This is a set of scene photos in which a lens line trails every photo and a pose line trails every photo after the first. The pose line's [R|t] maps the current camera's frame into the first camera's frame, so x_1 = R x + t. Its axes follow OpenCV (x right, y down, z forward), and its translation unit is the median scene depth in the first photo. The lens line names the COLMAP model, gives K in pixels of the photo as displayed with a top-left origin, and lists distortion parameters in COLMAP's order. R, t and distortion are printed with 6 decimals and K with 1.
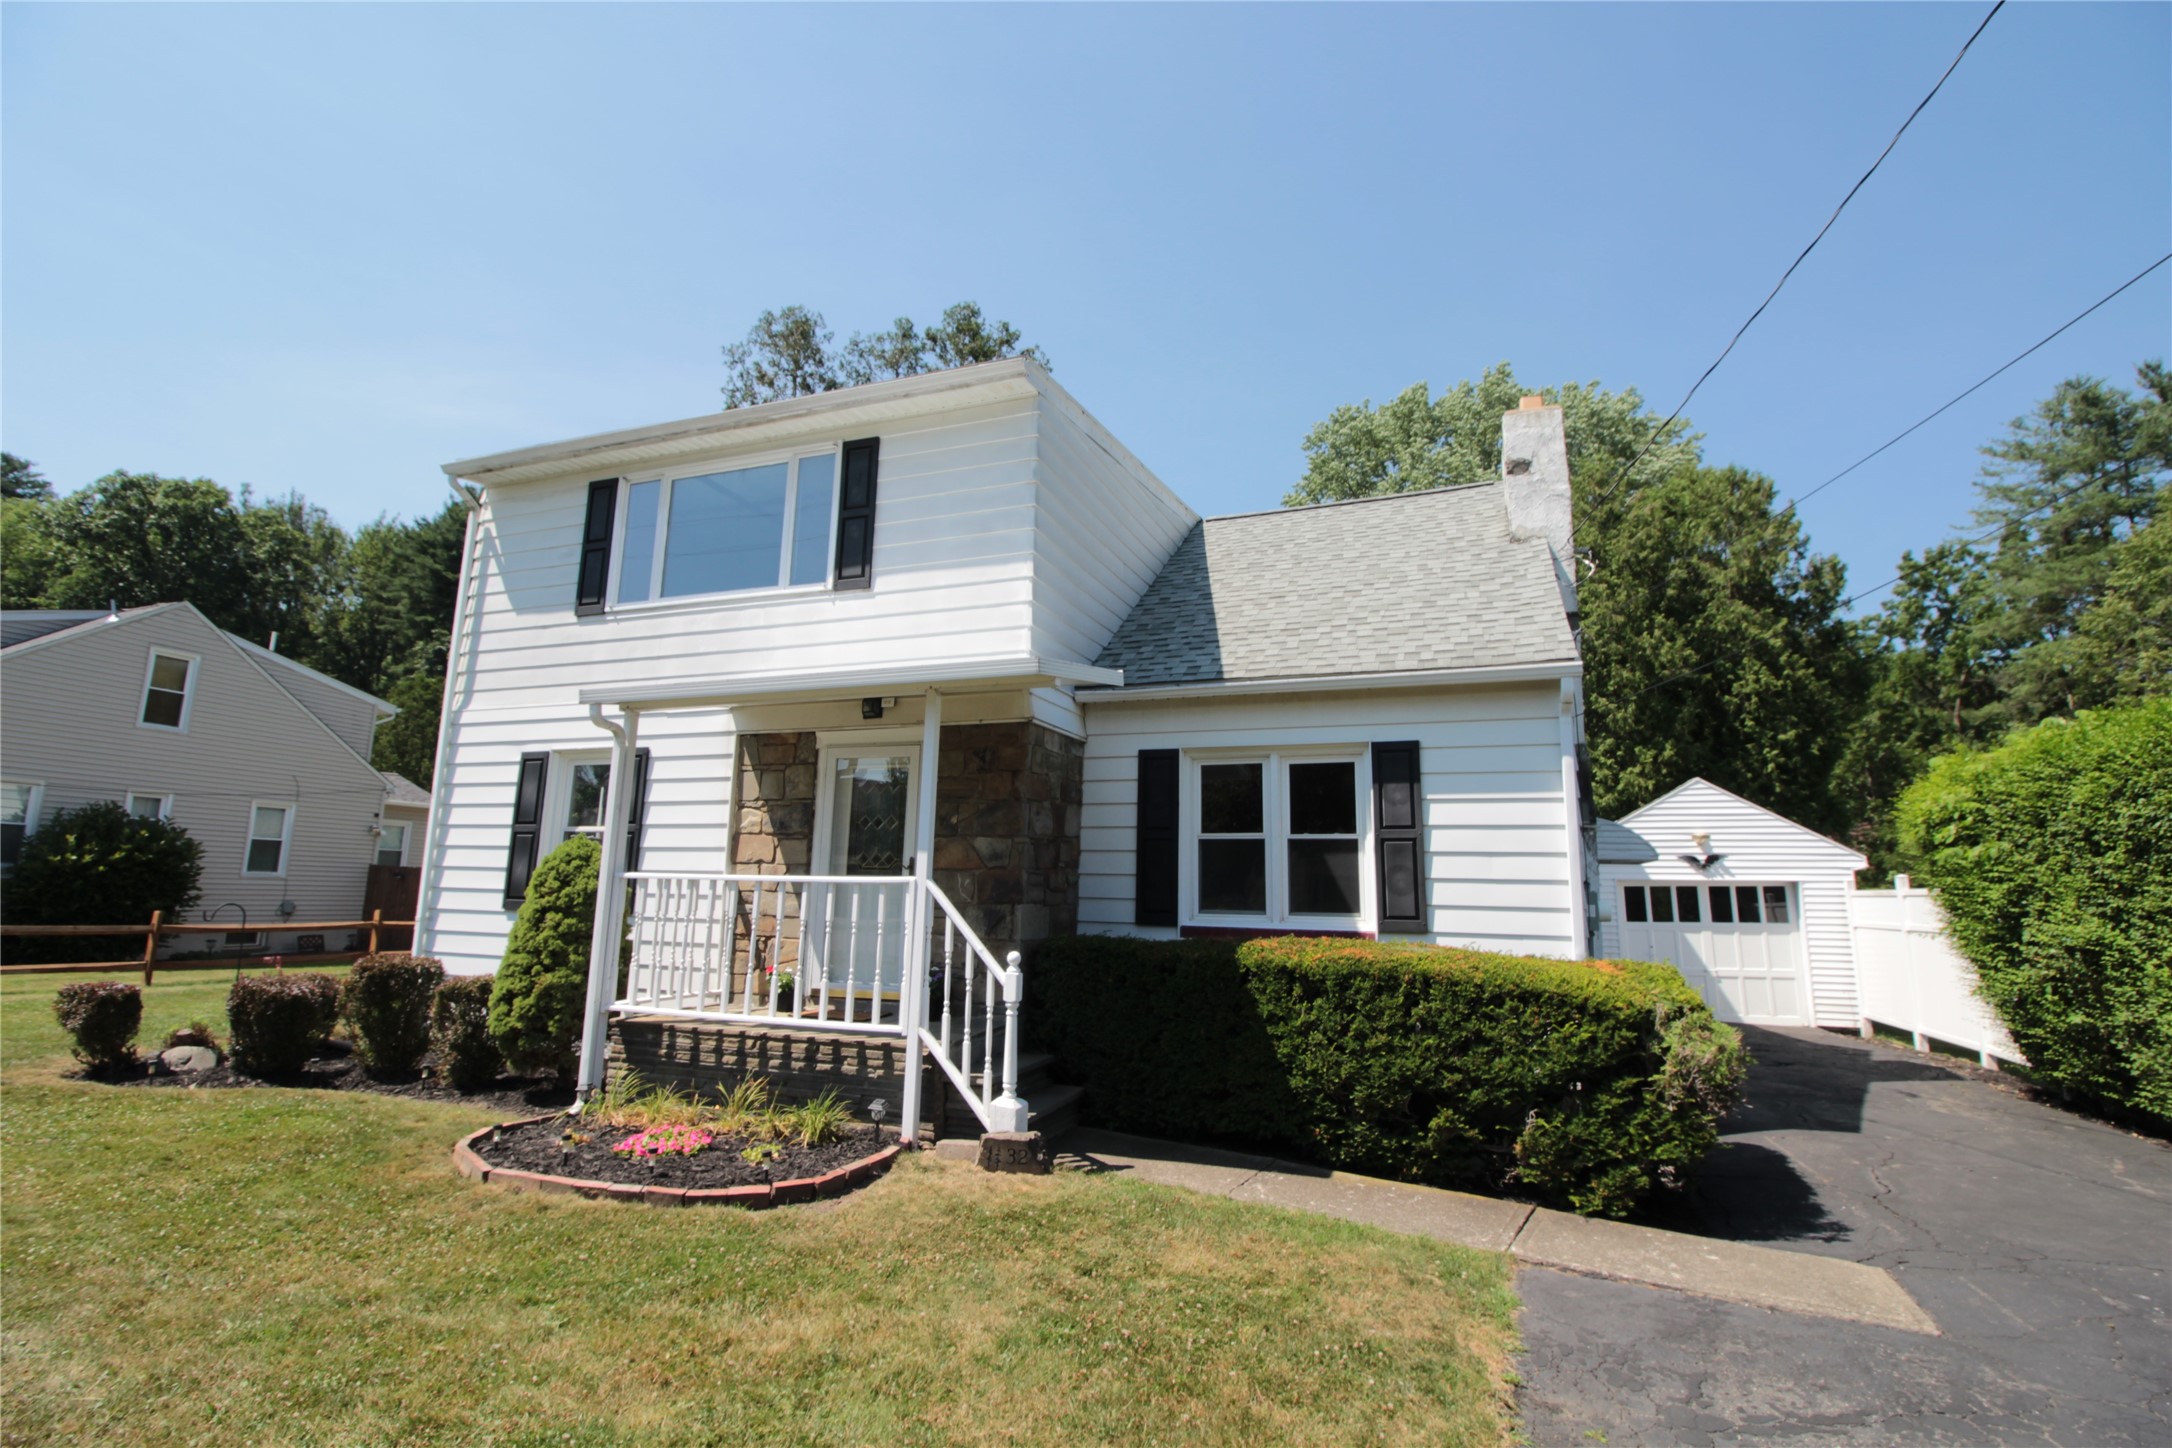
lens RADIAL K [[992.1, 0, 1093.0], [0, 992.1, 700.3], [0, 0, 1]] dist [0.001958, -0.016210]
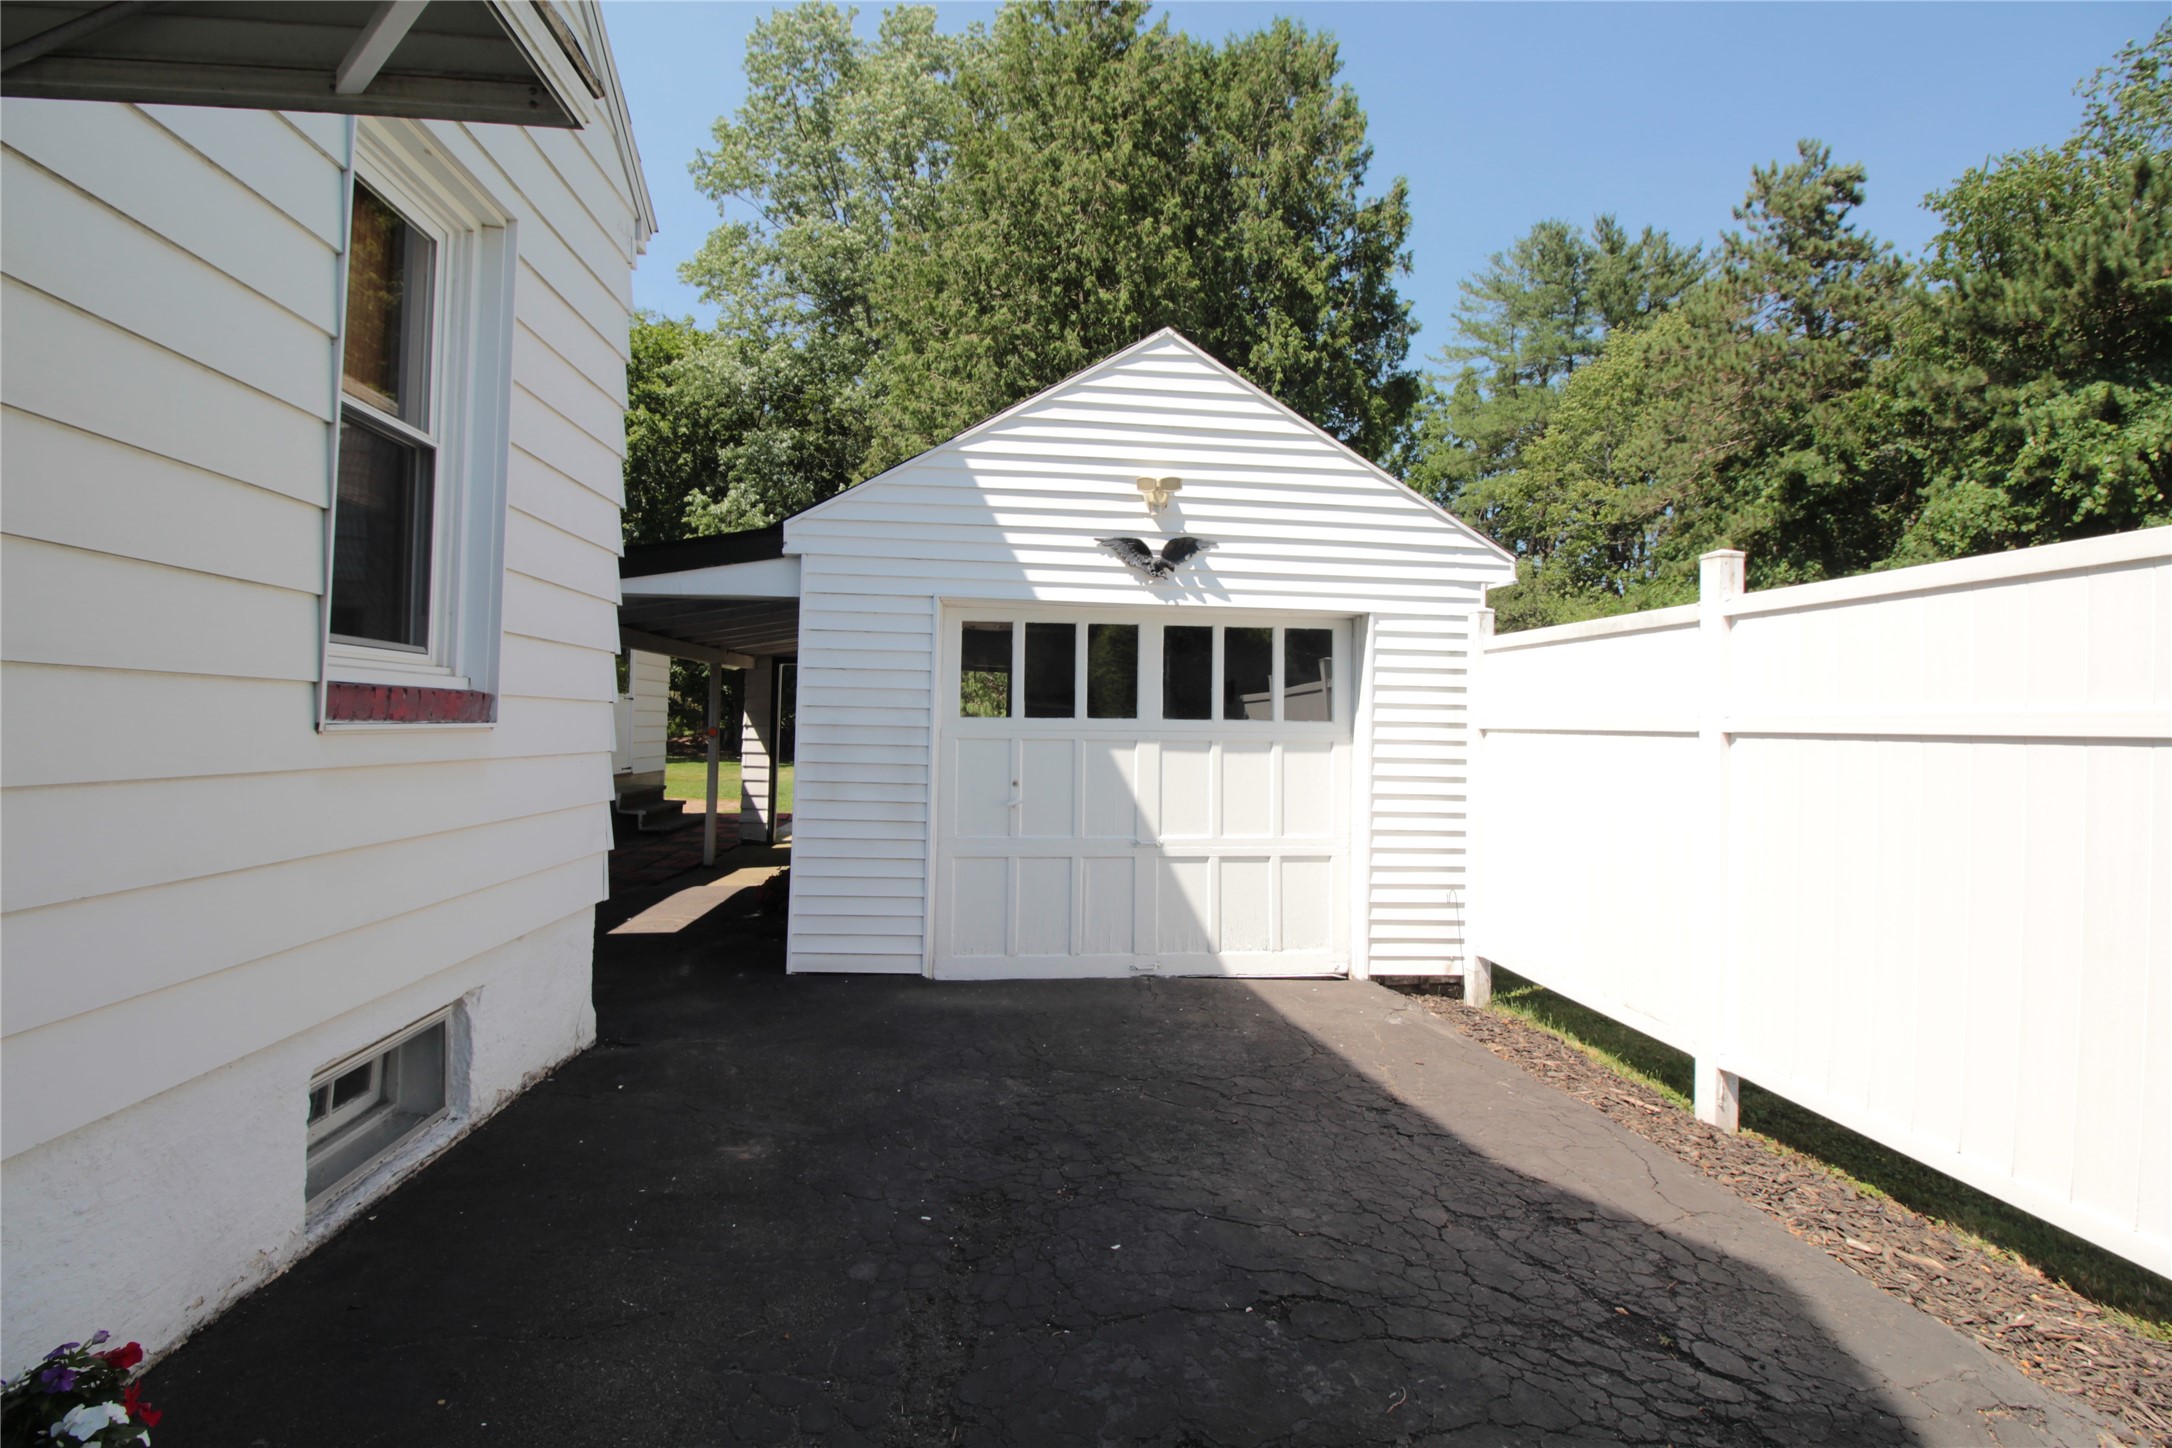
lens RADIAL K [[992.1, 0, 1093.0], [0, 992.1, 700.3], [0, 0, 1]] dist [0.001958, -0.016210]
pose [[0.902596, 0.001818, 0.430485, 0.430718], [-0.084457, 0.981306, 0.172934, 0.151461], [-0.422123, -0.192447, 0.885876, 0.666237]]
